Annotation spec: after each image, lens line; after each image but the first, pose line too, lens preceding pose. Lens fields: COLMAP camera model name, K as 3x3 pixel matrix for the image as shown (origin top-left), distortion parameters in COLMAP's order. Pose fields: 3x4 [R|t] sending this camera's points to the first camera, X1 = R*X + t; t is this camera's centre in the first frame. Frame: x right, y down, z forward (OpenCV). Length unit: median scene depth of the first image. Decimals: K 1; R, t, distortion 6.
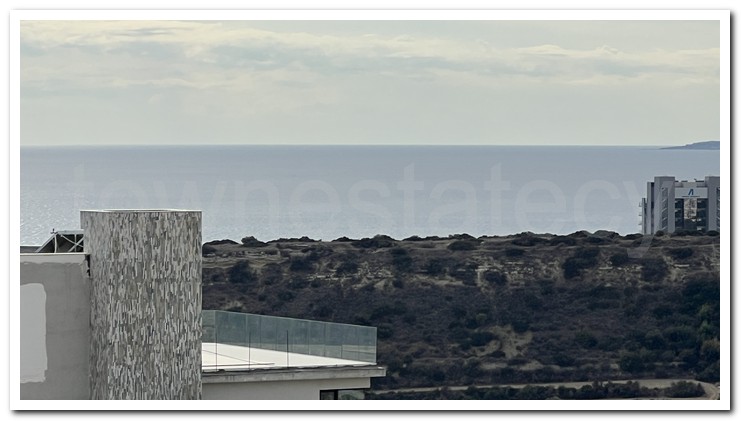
lens RADIAL K [[3728.9, 0, 370.5], [0, 3728.9, 210.5], [0, 0, 1]] dist [-0.274380, -4.643901]
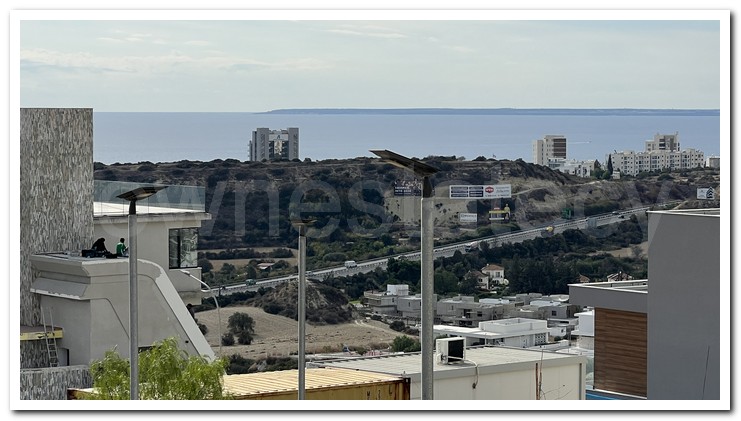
lens RADIAL K [[2113.6, 0, 370.5], [0, 2113.6, 210.5], [0, 0, 1]] dist [-0.372720, 15.239350]
pose [[0.987511, -0.008221, 0.157338, -0.068152], [0.004893, 0.999756, 0.021528, 0.023223], [-0.157476, -0.020489, 0.987310, 0.148513]]
